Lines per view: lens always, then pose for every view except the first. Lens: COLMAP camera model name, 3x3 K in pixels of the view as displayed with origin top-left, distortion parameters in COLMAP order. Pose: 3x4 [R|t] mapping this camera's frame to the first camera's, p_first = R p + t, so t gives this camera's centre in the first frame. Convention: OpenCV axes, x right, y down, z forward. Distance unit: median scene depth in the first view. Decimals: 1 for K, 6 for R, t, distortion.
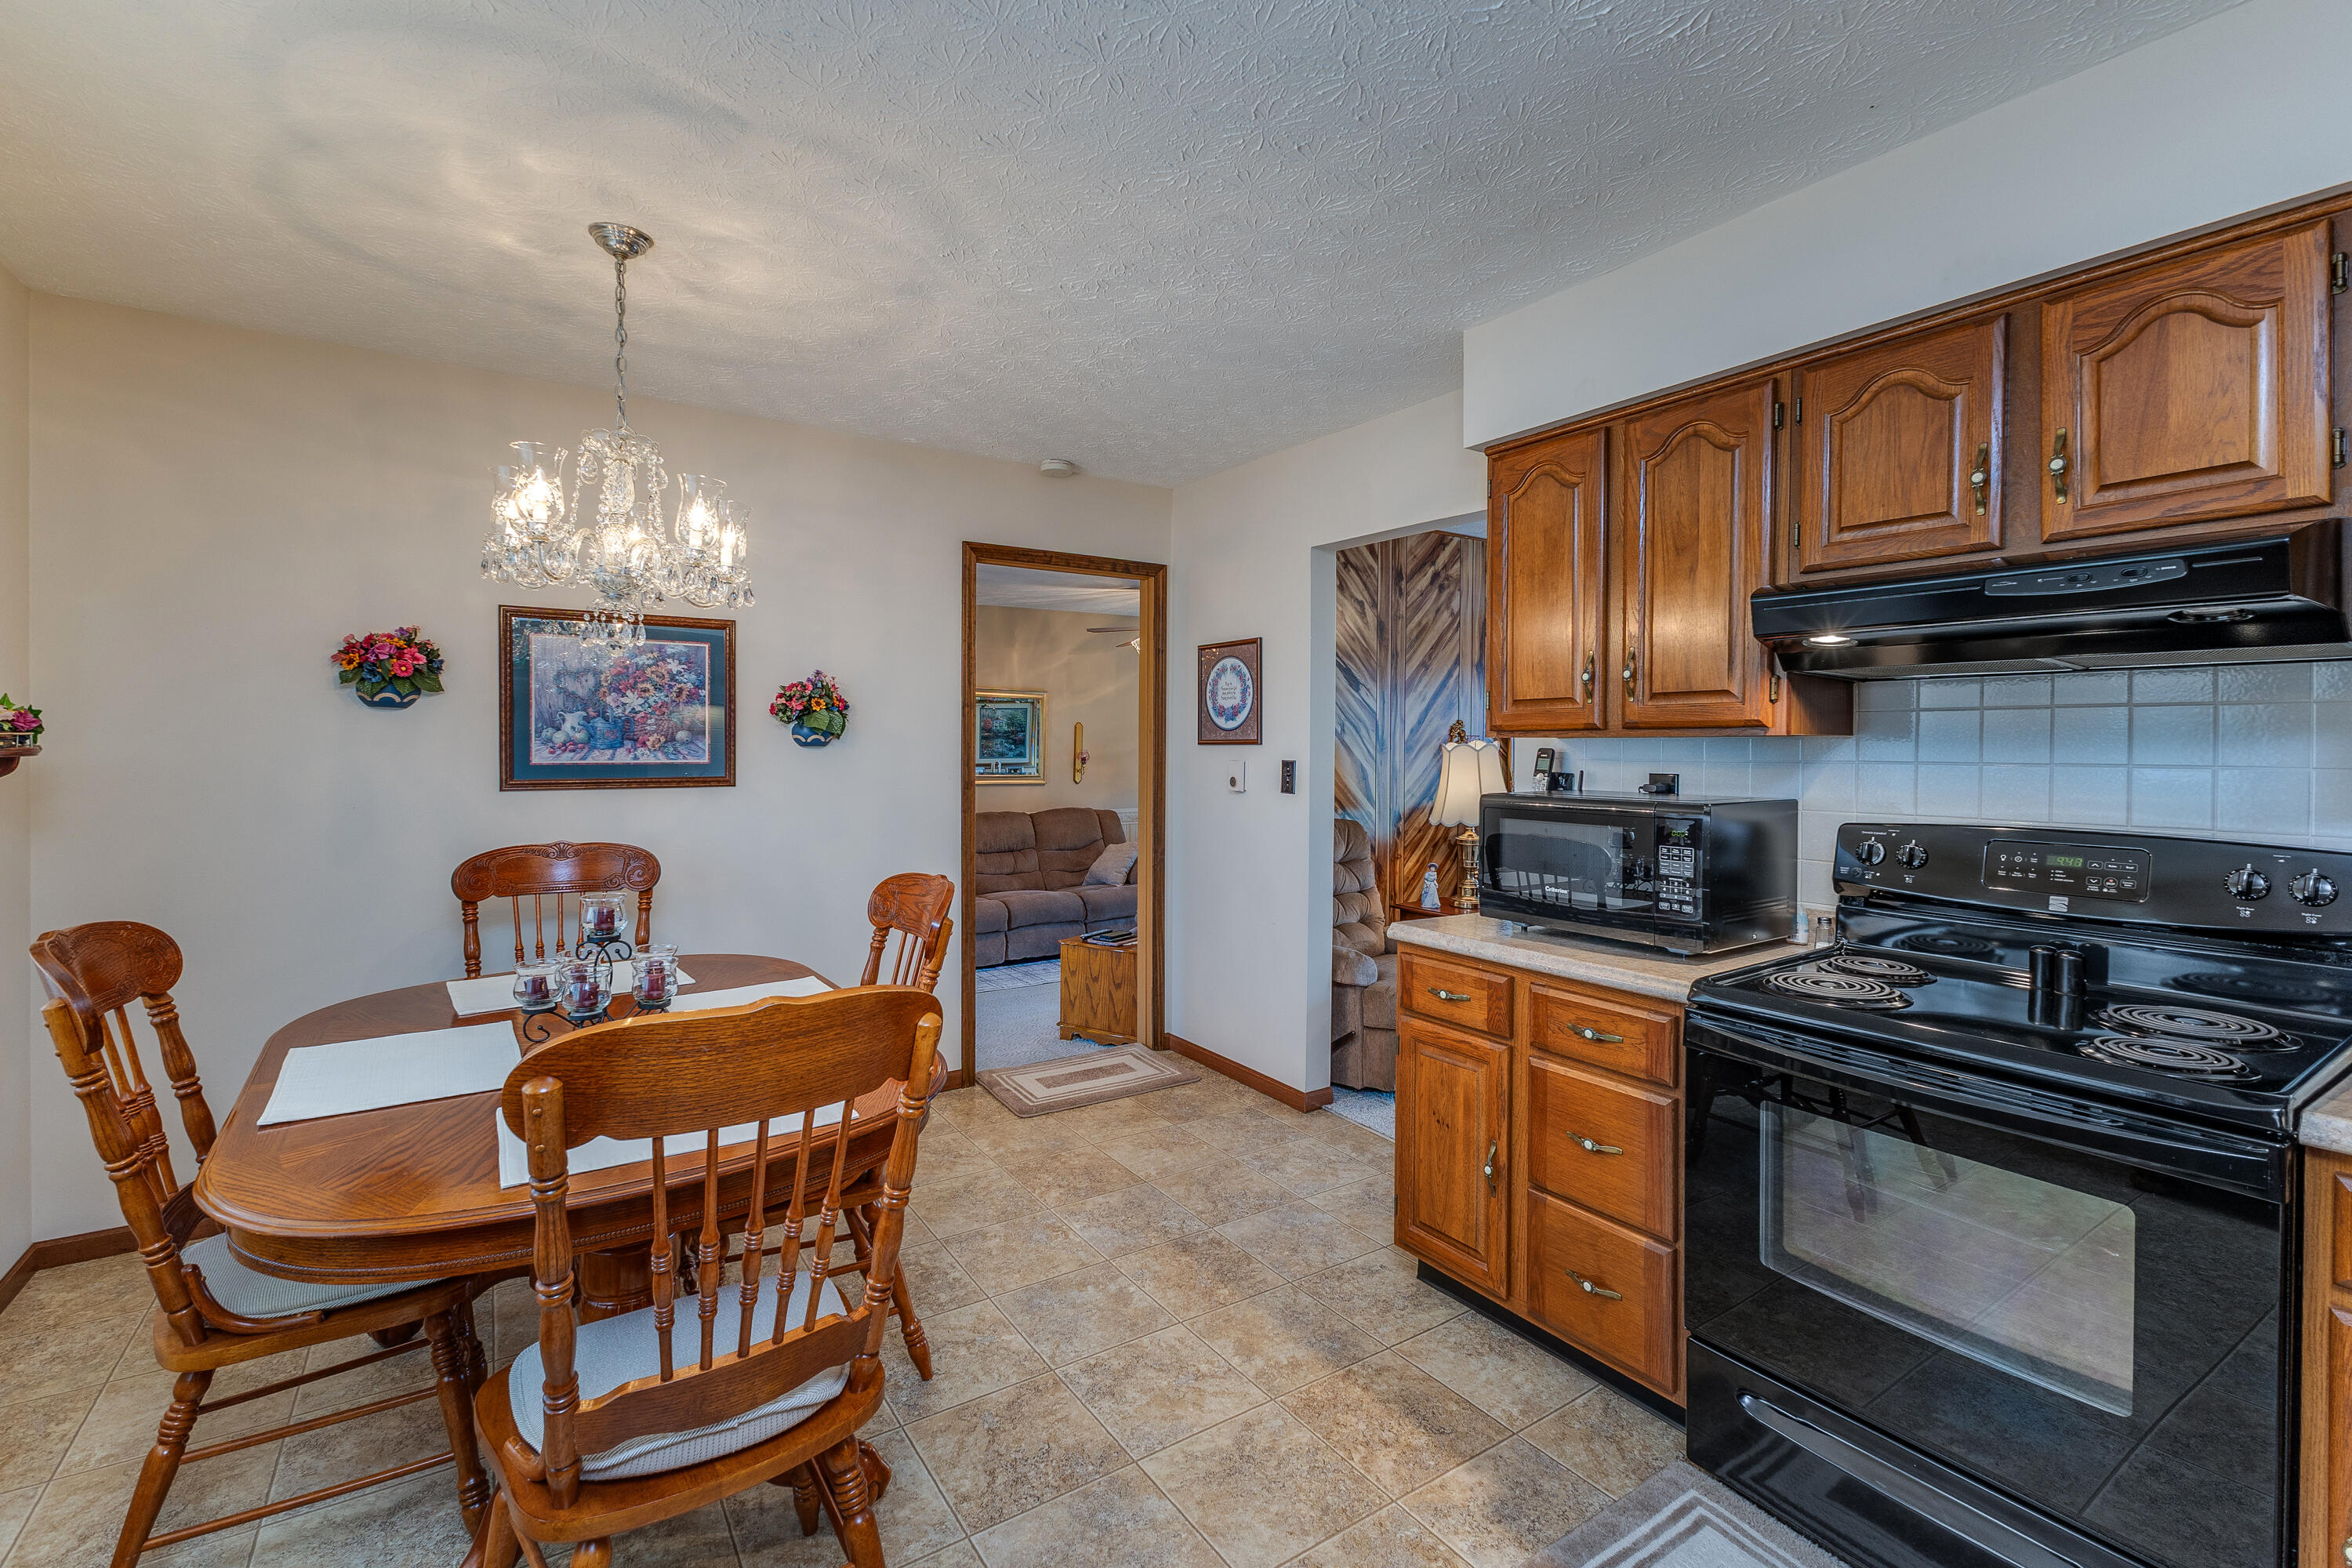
lens RADIAL K [[1018.9, 0, 1175.2], [0, 1018.9, 773.5], [0, 0, 1]] dist [-0.012141, -0.000196]
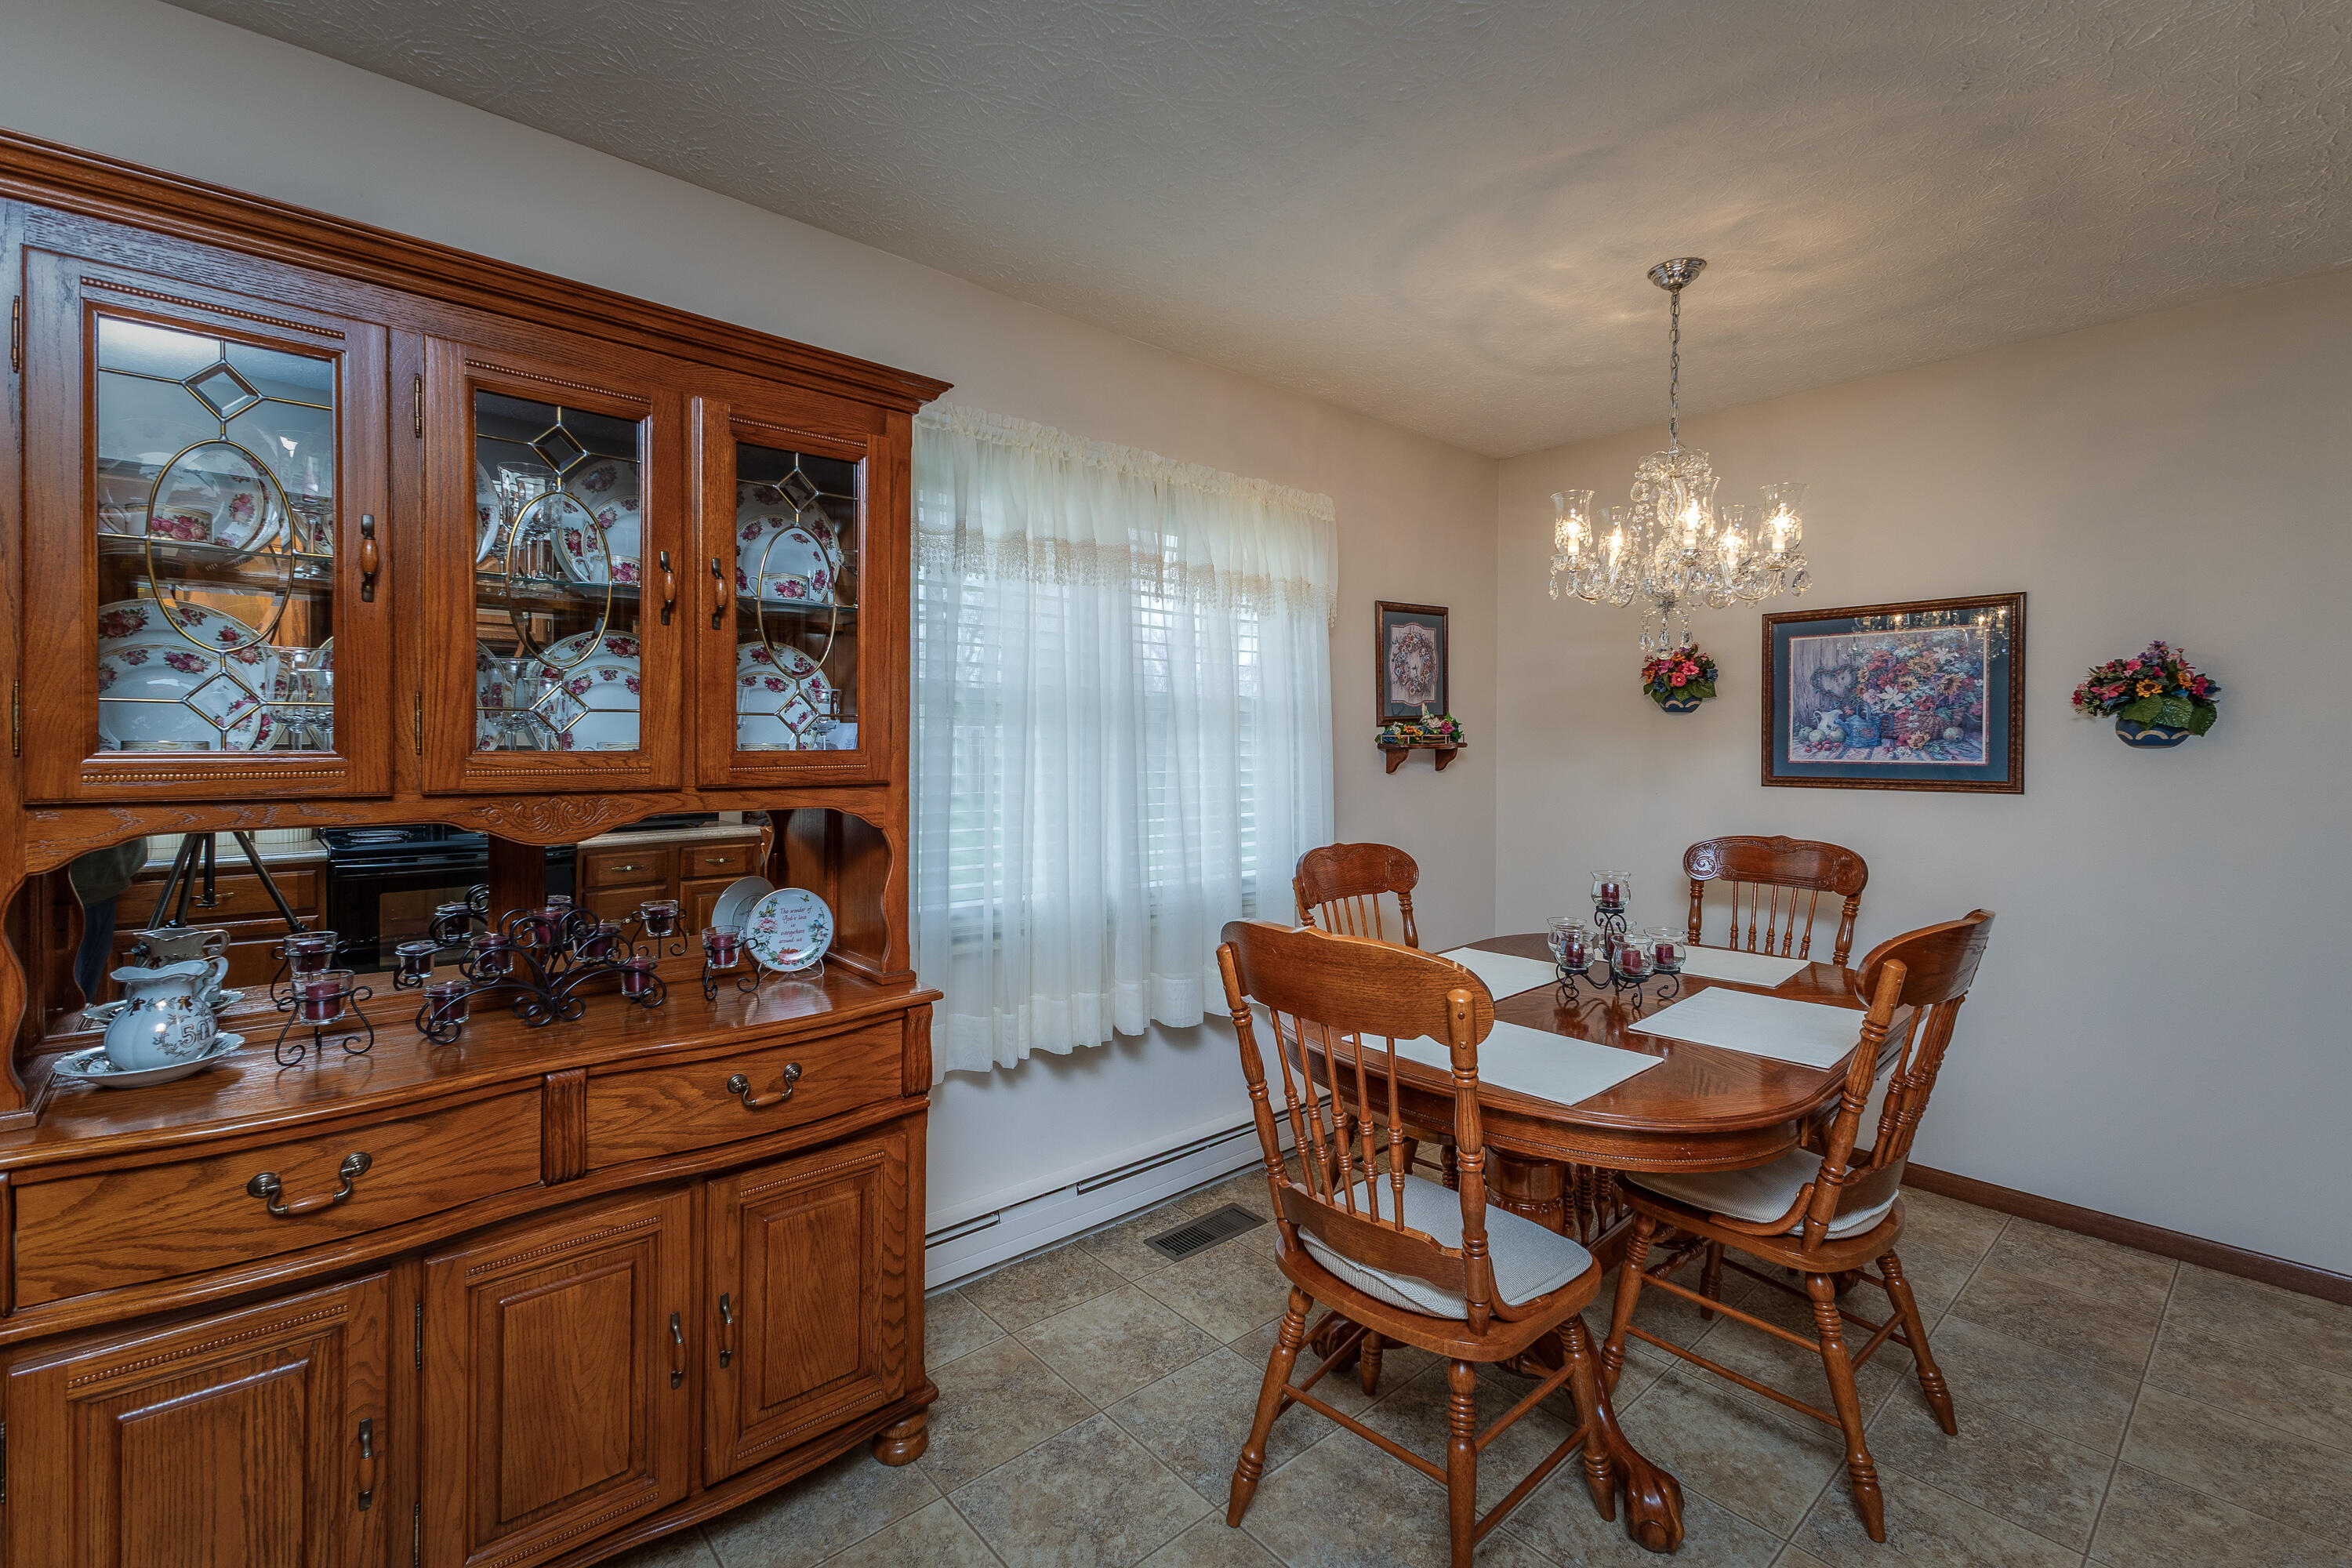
lens RADIAL K [[1009.4, 0, 1178.4], [0, 1009.4, 765.9], [0, 0, 1]] dist [0.004294, 0.000039]
pose [[0.132617, 0.017268, -0.991017, 0.312596], [-0.031523, 0.999416, 0.013196, 0.000988], [0.990666, 0.029489, 0.133084, 0.232047]]
